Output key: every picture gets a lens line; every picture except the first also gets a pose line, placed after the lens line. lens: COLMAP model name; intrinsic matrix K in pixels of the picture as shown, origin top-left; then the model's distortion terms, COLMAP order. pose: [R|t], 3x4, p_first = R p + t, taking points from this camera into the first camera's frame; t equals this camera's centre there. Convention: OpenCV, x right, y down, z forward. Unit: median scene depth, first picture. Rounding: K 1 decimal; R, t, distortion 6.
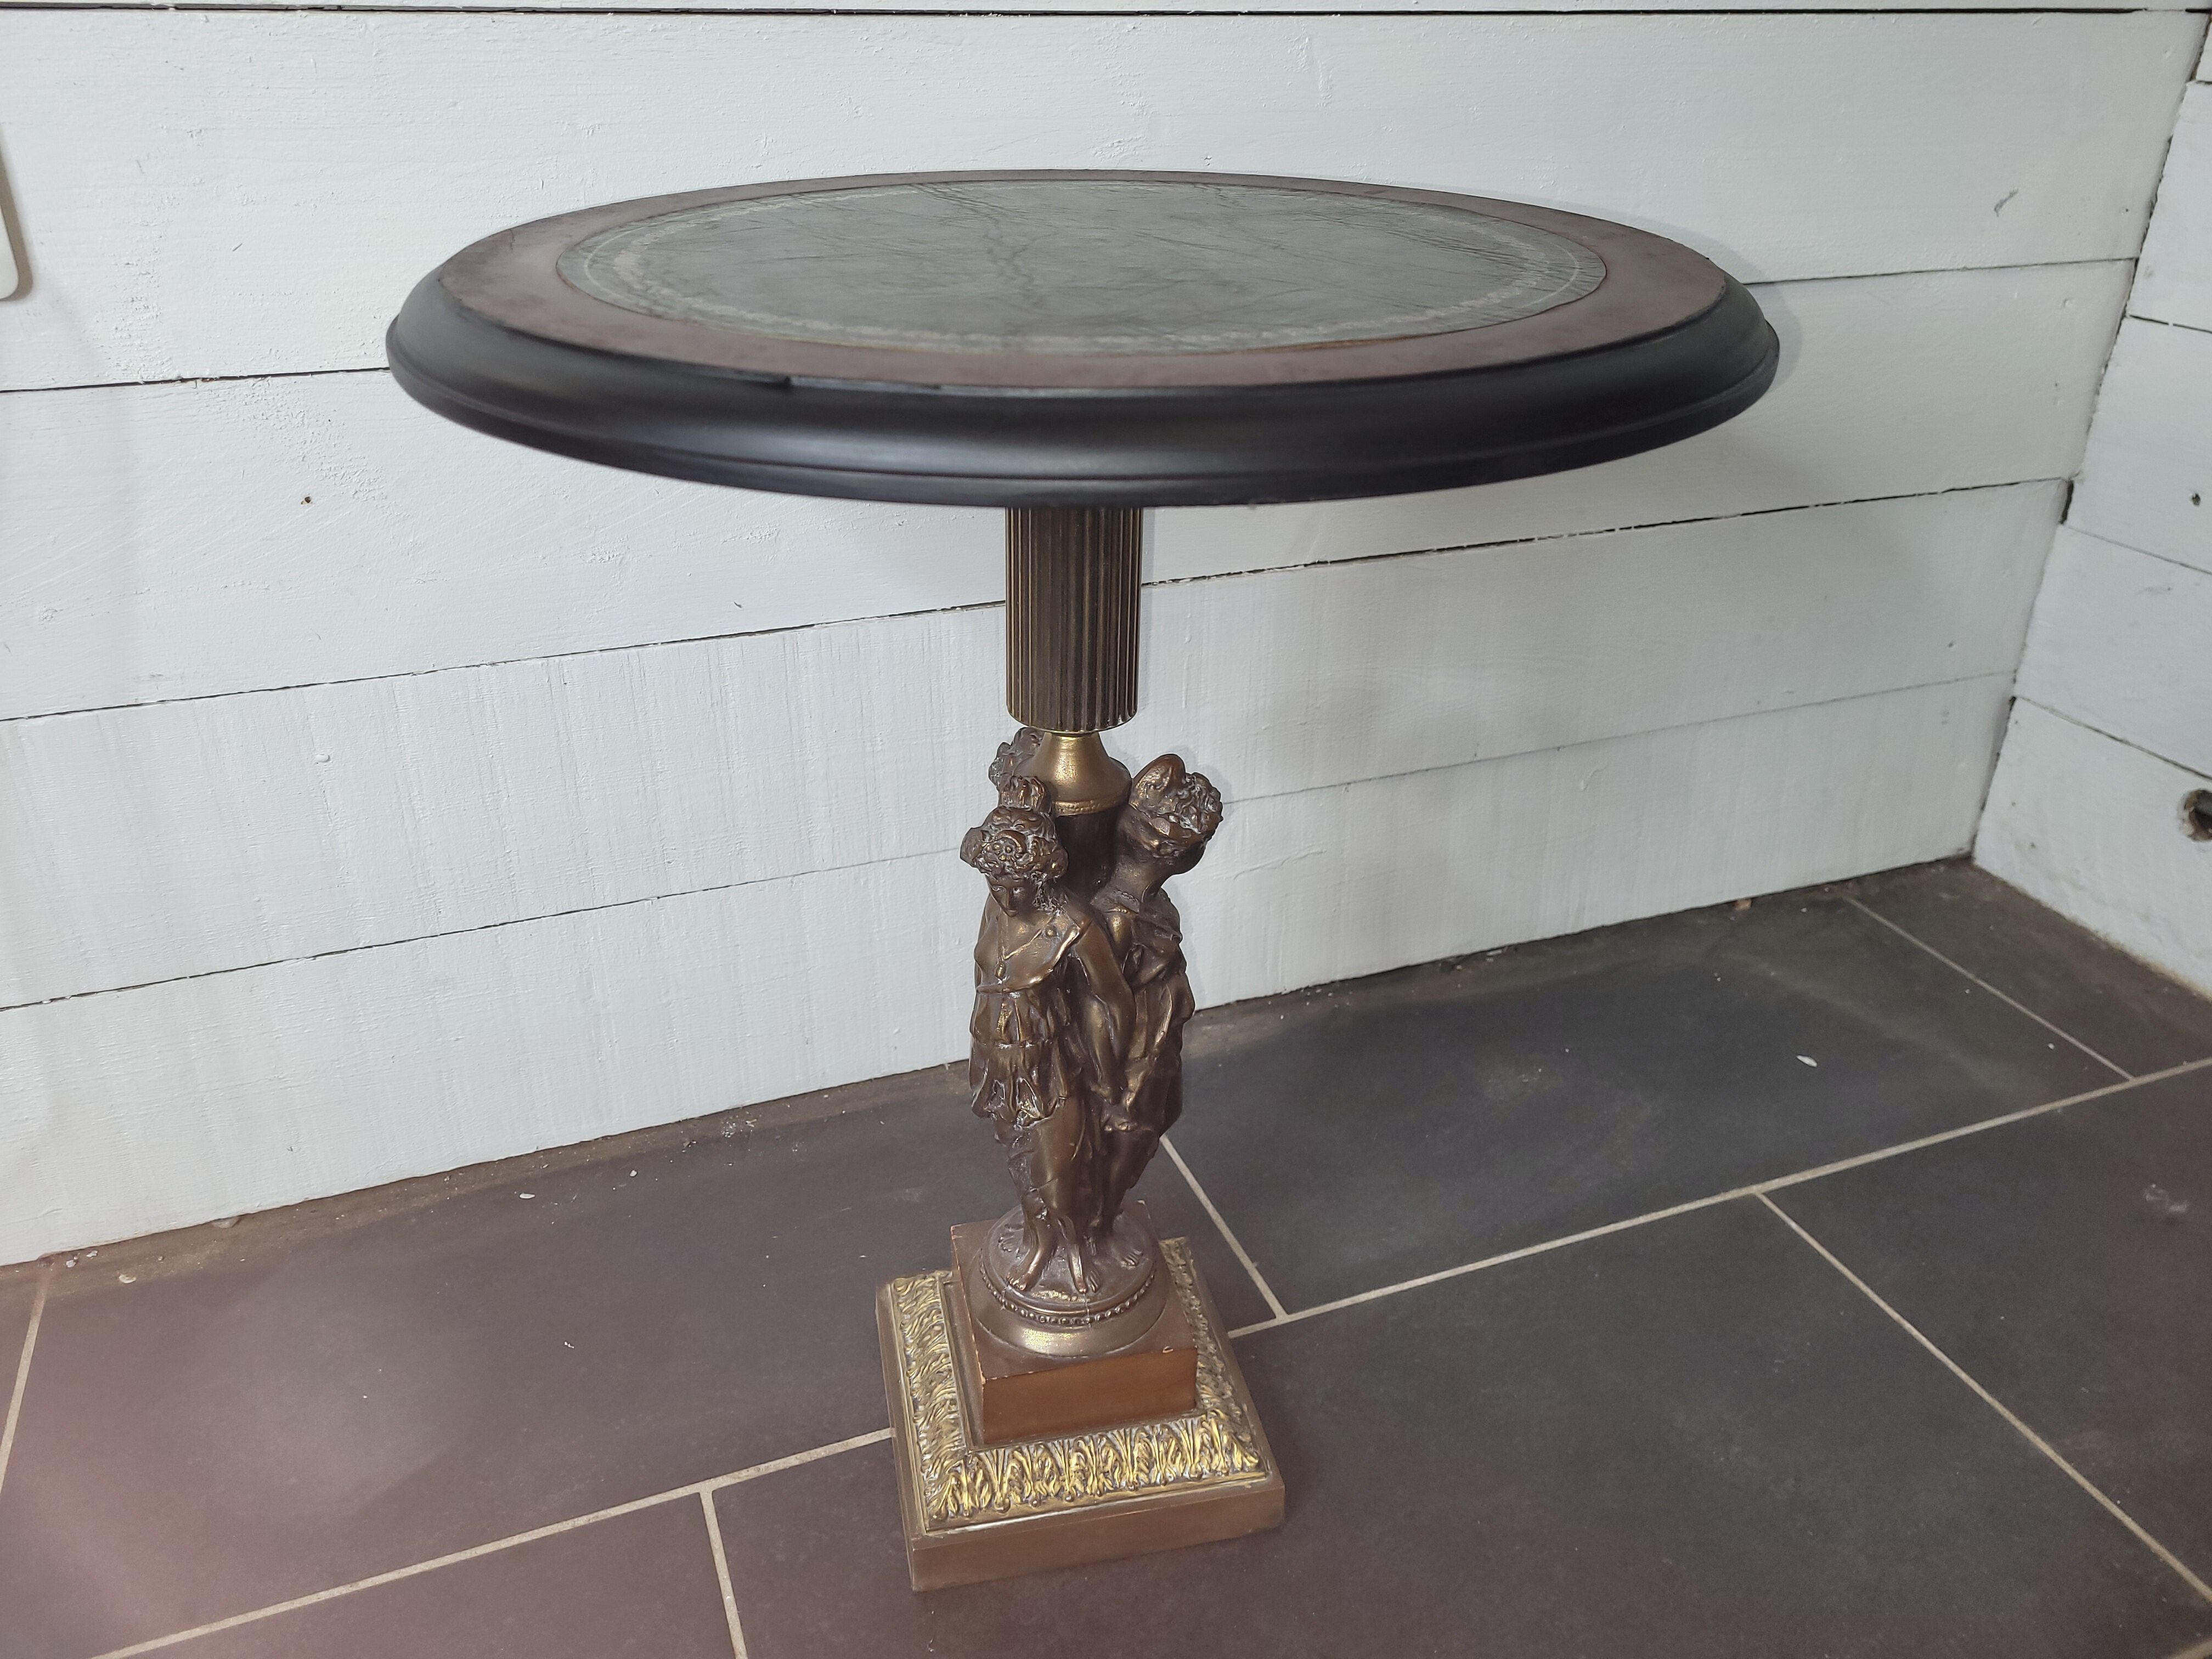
lens RADIAL K [[1664.8, 0, 1072.2], [0, 1664.8, 786.9], [0, 0, 1]] dist [0.047672, -0.042625]
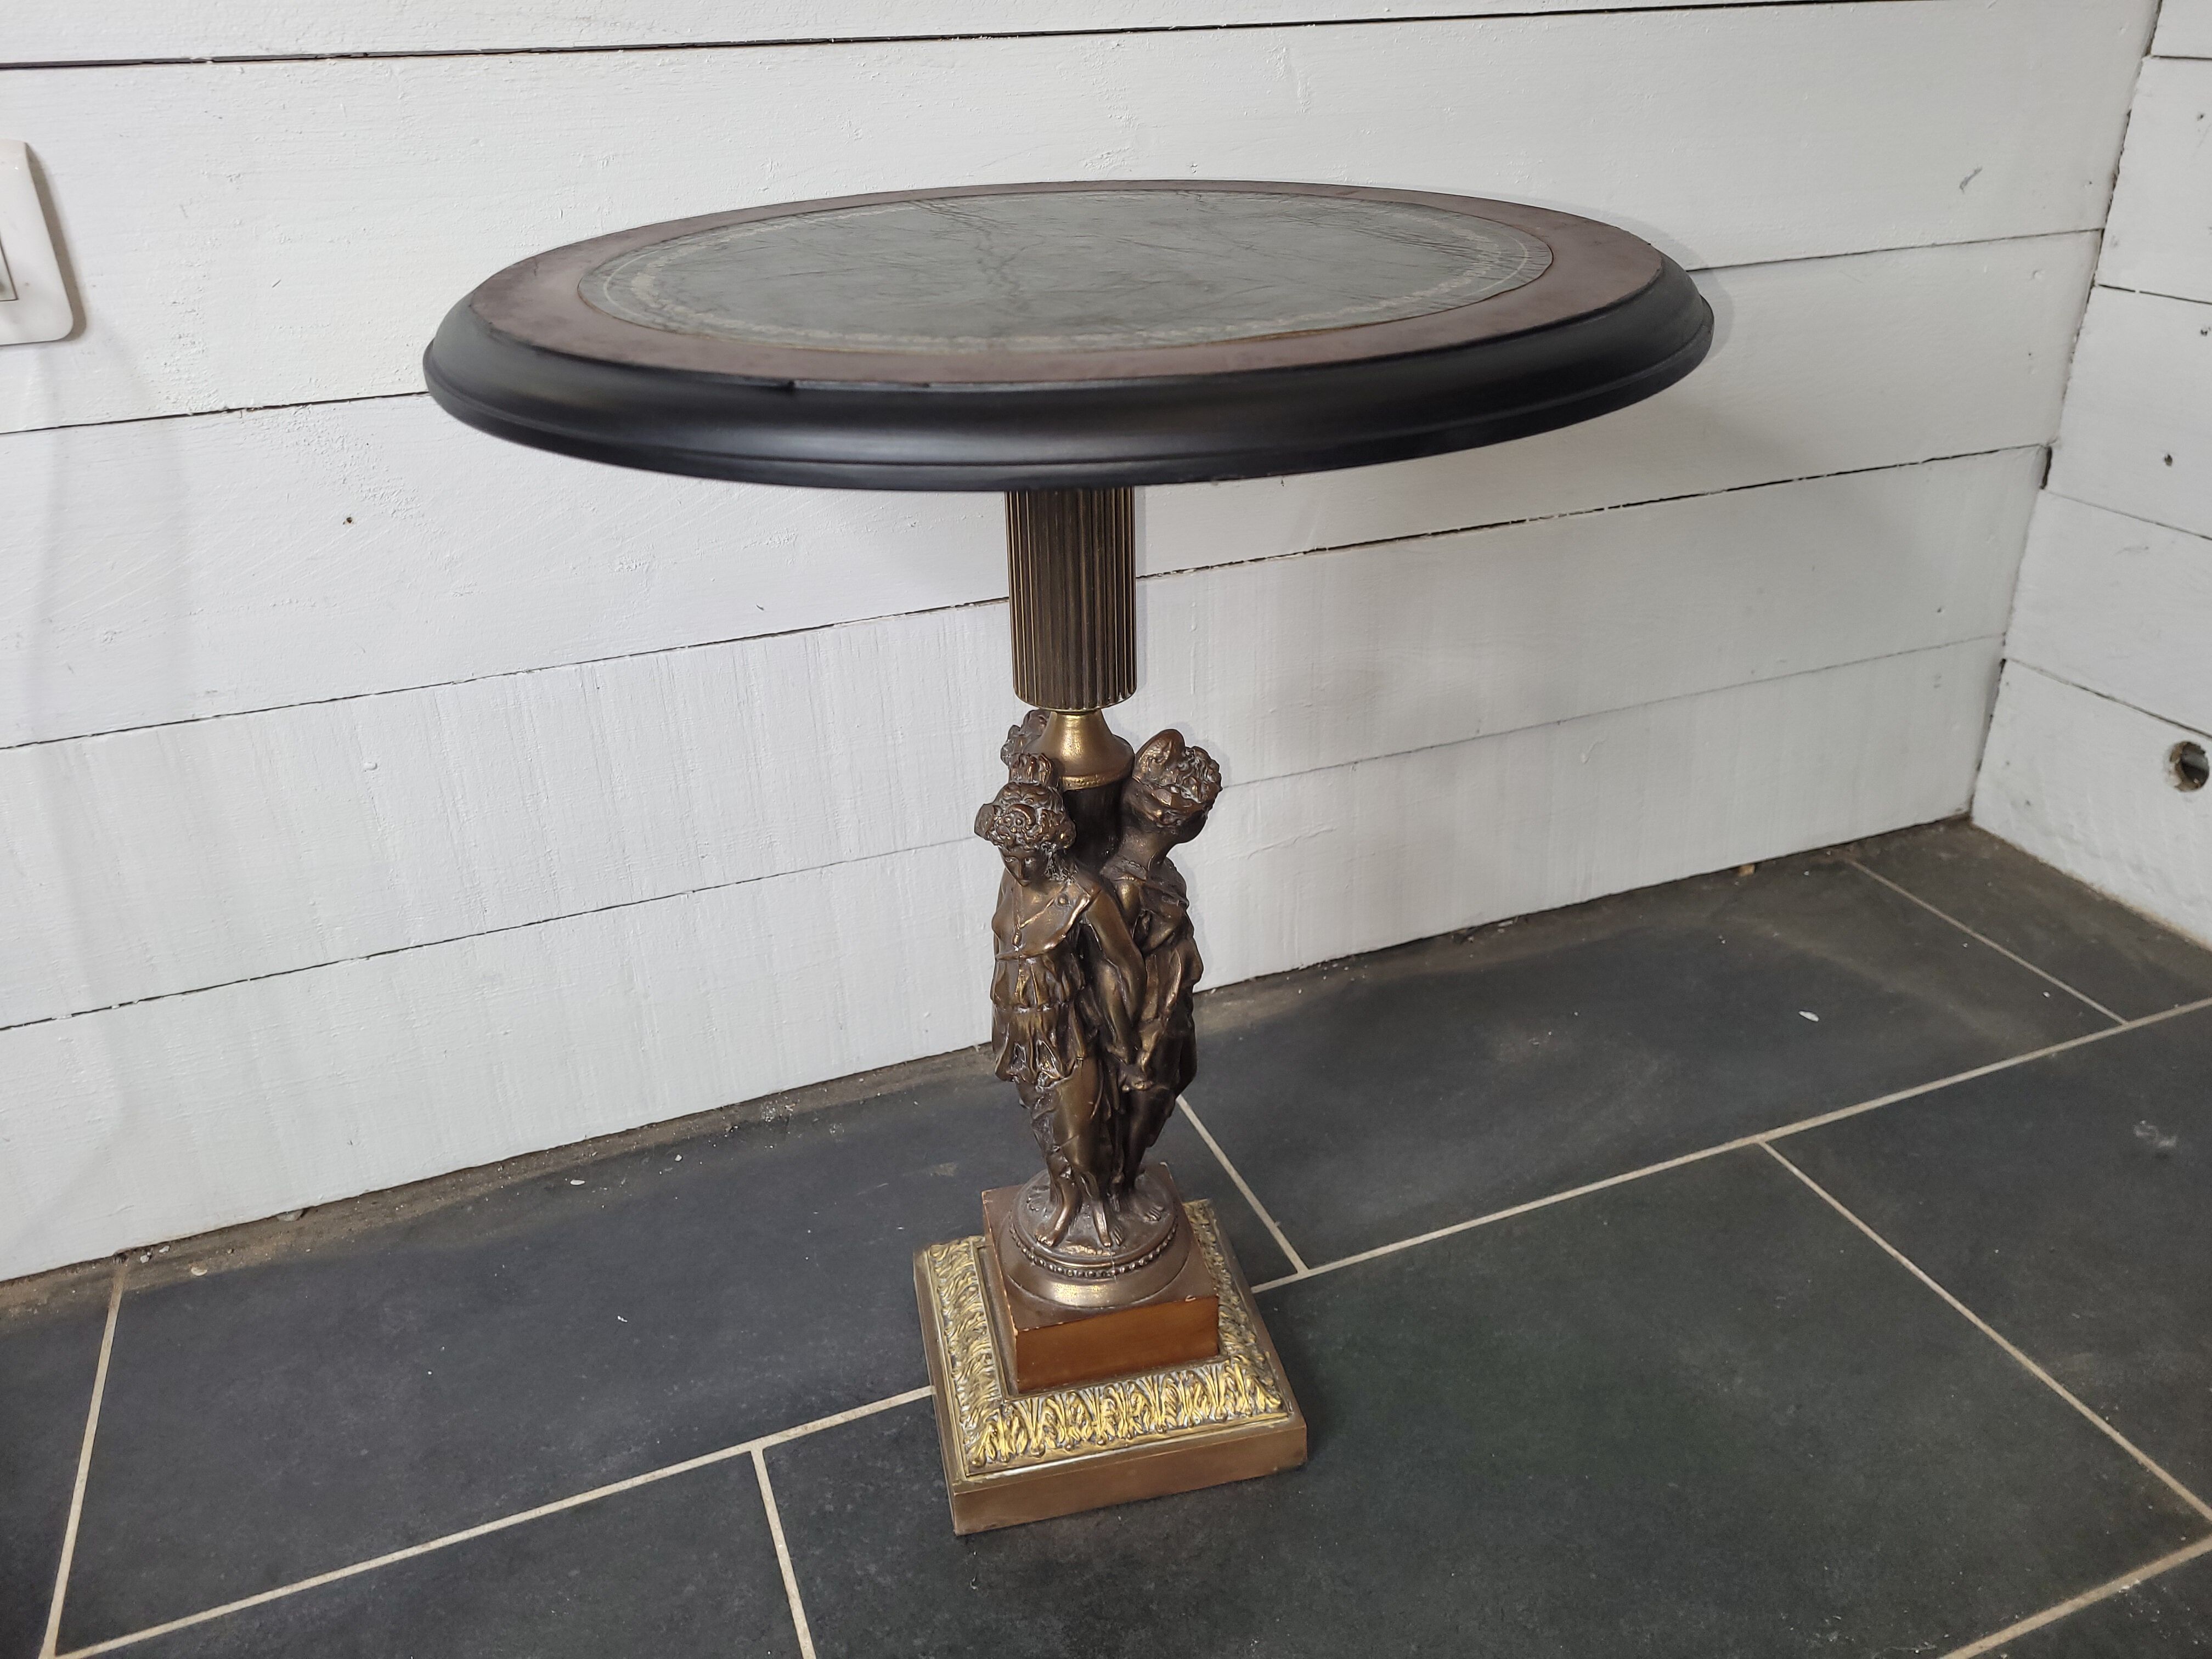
lens RADIAL K [[1664.2, 0, 1093.8], [0, 1664.2, 785.0], [0, 0, 1]] dist [0.049182, -0.045790]
pose [[0.999402, -0.033807, -0.007224, 0.012577], [0.033764, 0.999412, -0.005949, 0.015311], [0.007421, 0.005701, 0.999956, -0.044066]]
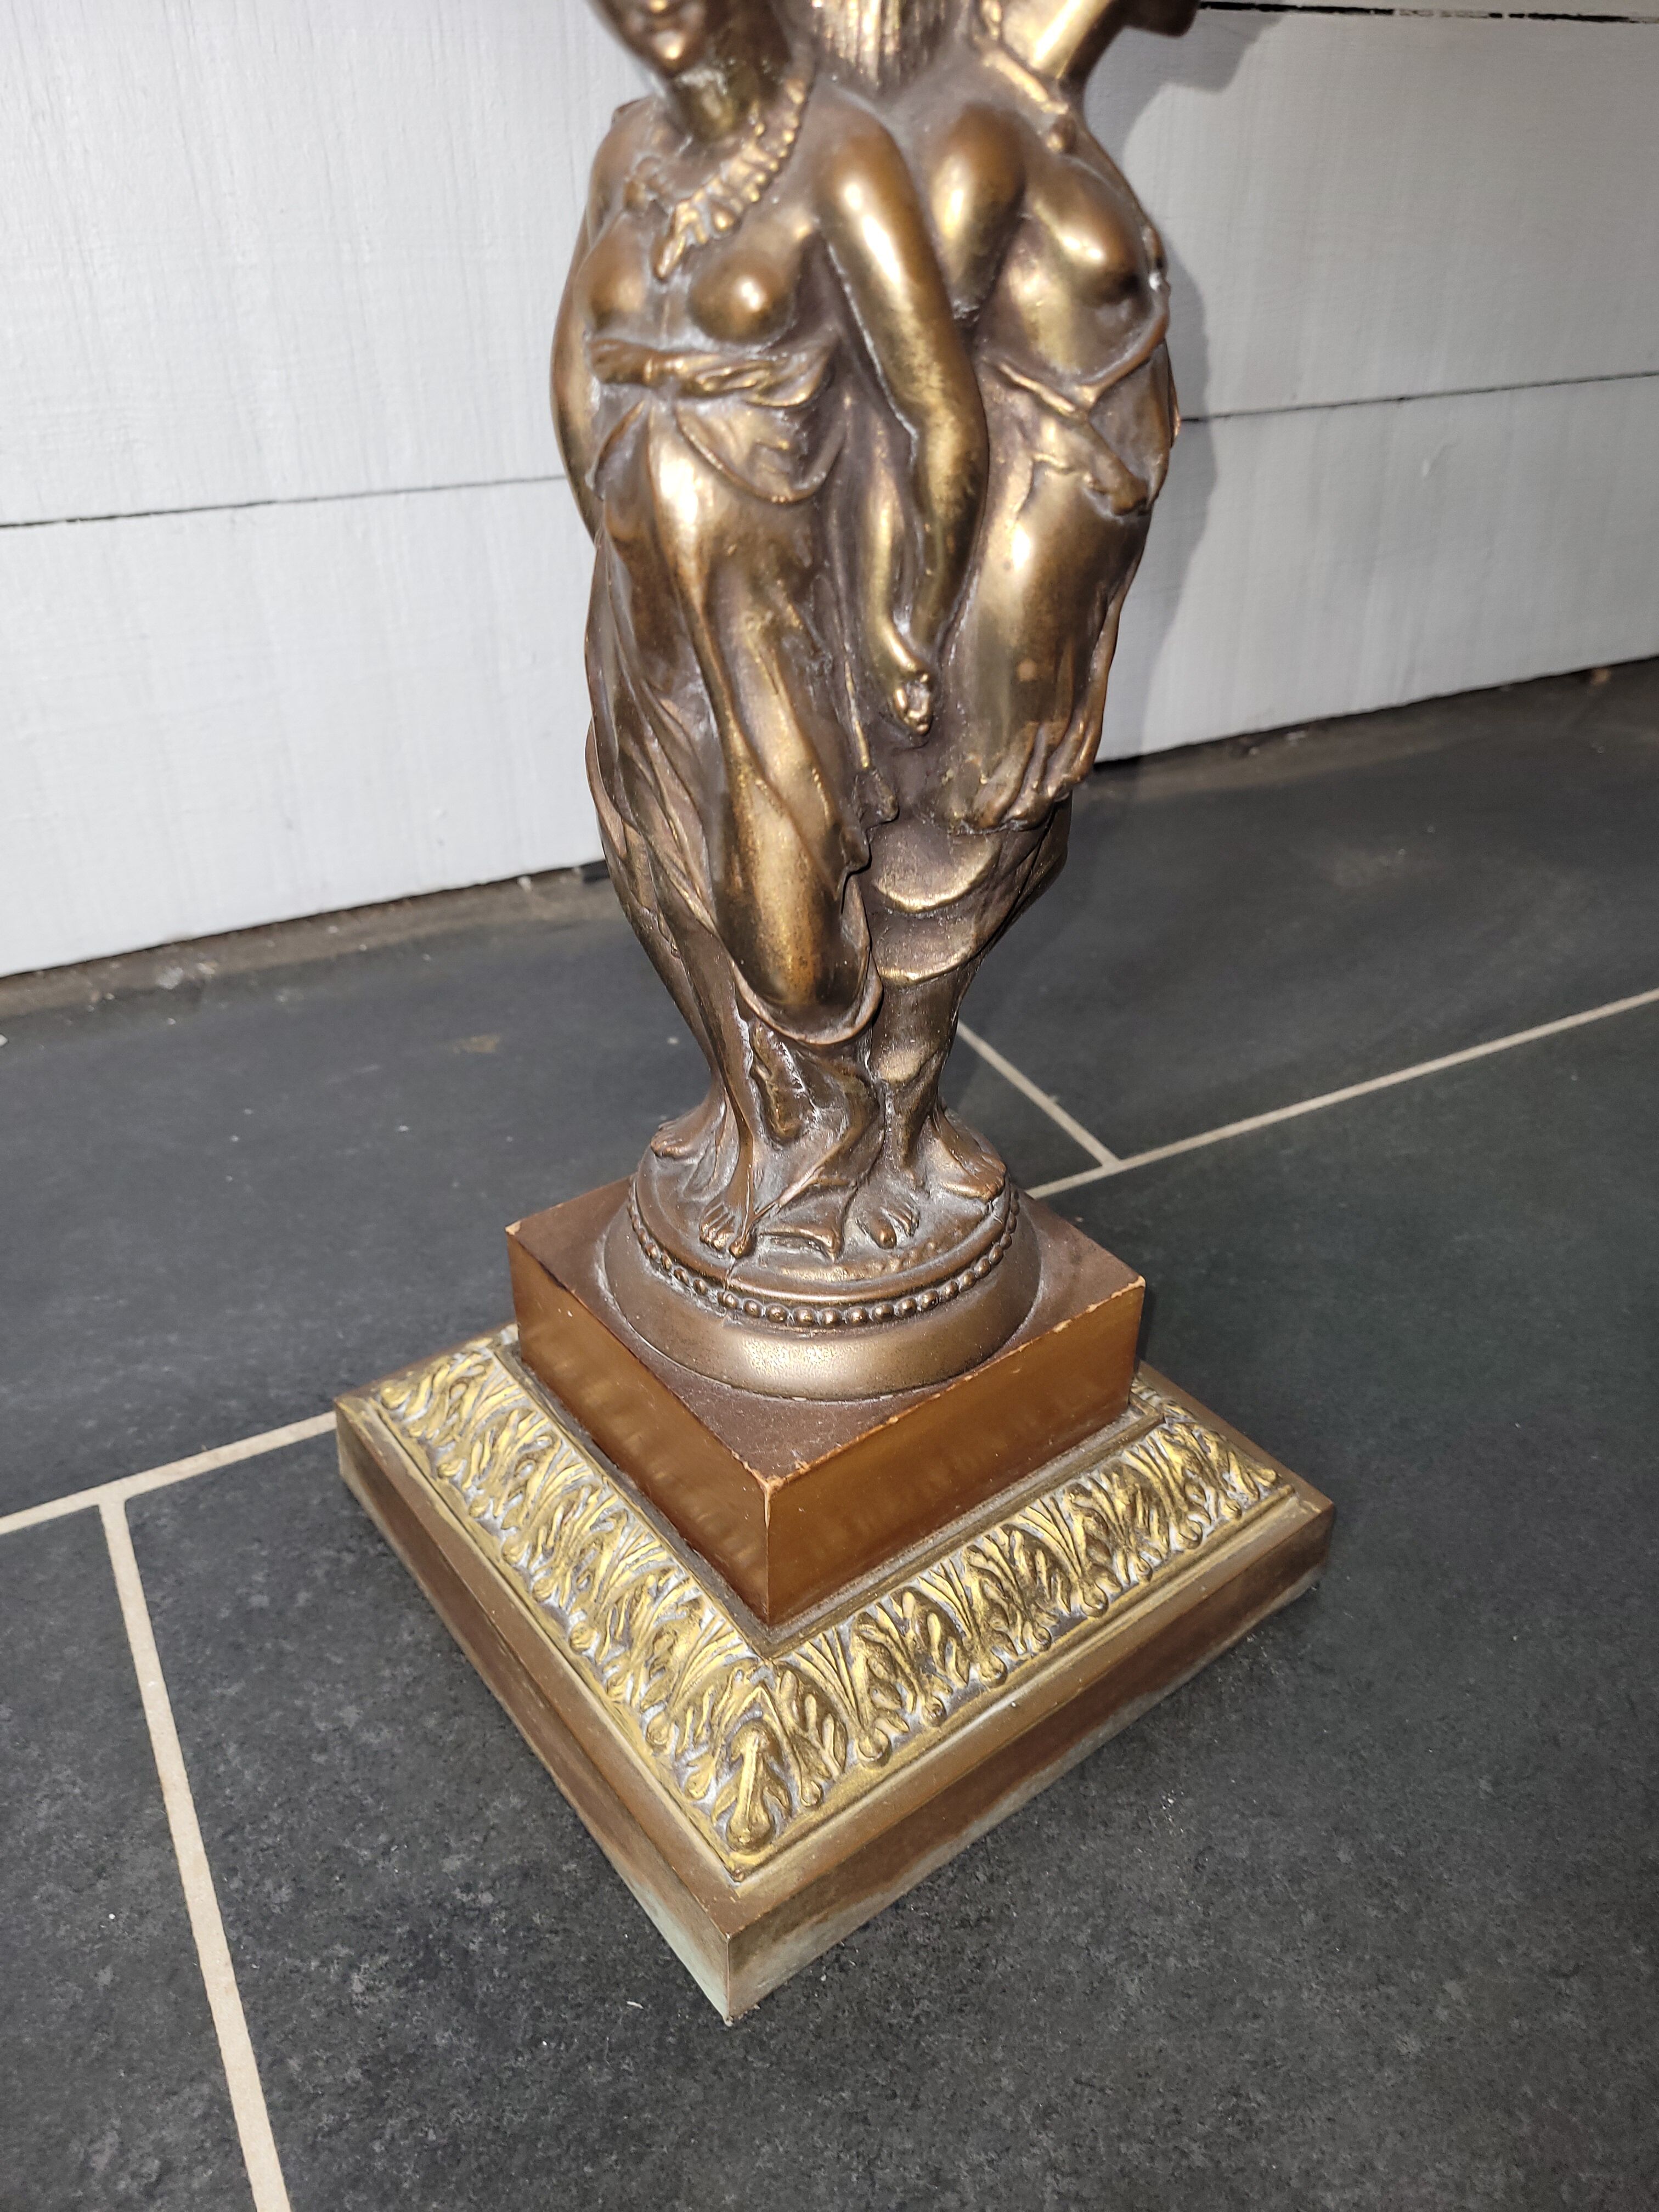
lens RADIAL K [[1686.2, 0, 862.0], [0, 1686.2, 1063.9], [0, 0, 1]] dist [0.028958, -0.038661]
pose [[0.990414, -0.059304, 0.124755, -0.038973], [0.046584, 0.993640, 0.102514, 0.211559], [-0.130041, -0.095720, 0.986877, 0.405075]]
